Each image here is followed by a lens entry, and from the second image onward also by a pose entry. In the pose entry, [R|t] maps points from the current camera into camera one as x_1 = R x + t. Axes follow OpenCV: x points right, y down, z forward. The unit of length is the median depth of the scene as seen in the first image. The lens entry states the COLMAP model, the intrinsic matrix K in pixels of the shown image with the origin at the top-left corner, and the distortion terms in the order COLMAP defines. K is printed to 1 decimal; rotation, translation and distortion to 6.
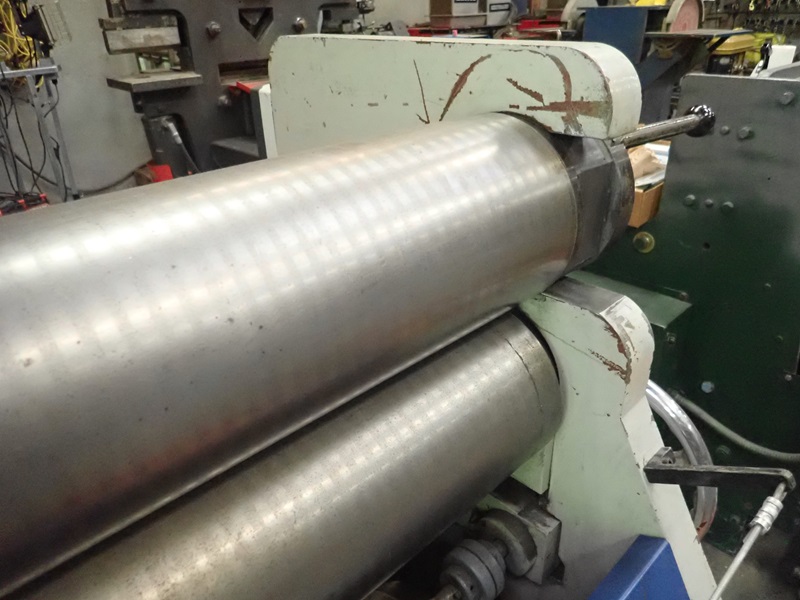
lens RADIAL K [[591.2, 0, 400.0], [0, 591.2, 300.0], [0, 0, 1]] dist [-0.001944, -0.005836]
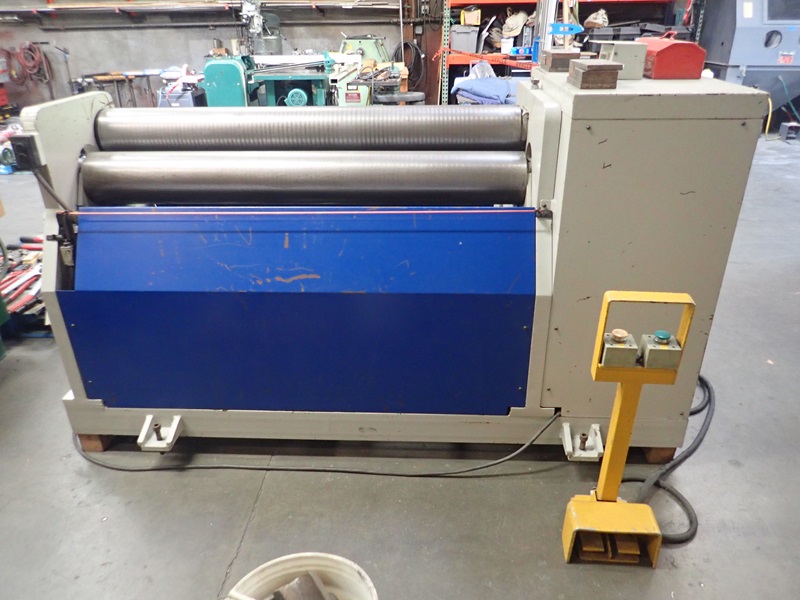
lens RADIAL K [[591.2, 0, 400.0], [0, 591.2, 300.0], [0, 0, 1]] dist [-0.001944, -0.005836]
pose [[-0.683056, -0.289061, 0.670730, -4.312065], [0.362455, 0.663125, 0.654898, -1.348127], [-0.634083, 0.690441, -0.348180, 1.982242]]
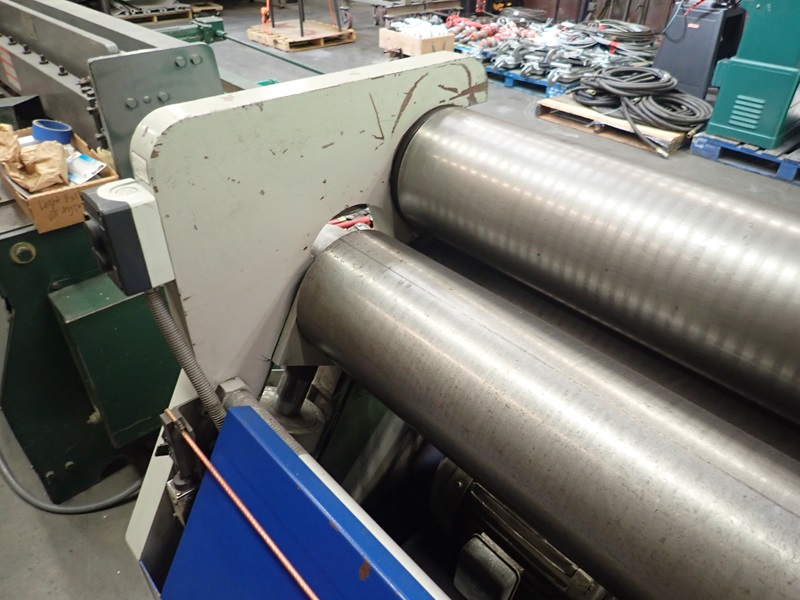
lens RADIAL K [[591.2, 0, 400.0], [0, 591.2, 300.0], [0, 0, 1]] dist [-0.001944, -0.005836]
pose [[0.033207, -0.545432, 0.837497, -1.313863], [0.448607, 0.756938, 0.475180, -0.683667], [-0.893112, 0.359928, 0.269820, 0.832218]]
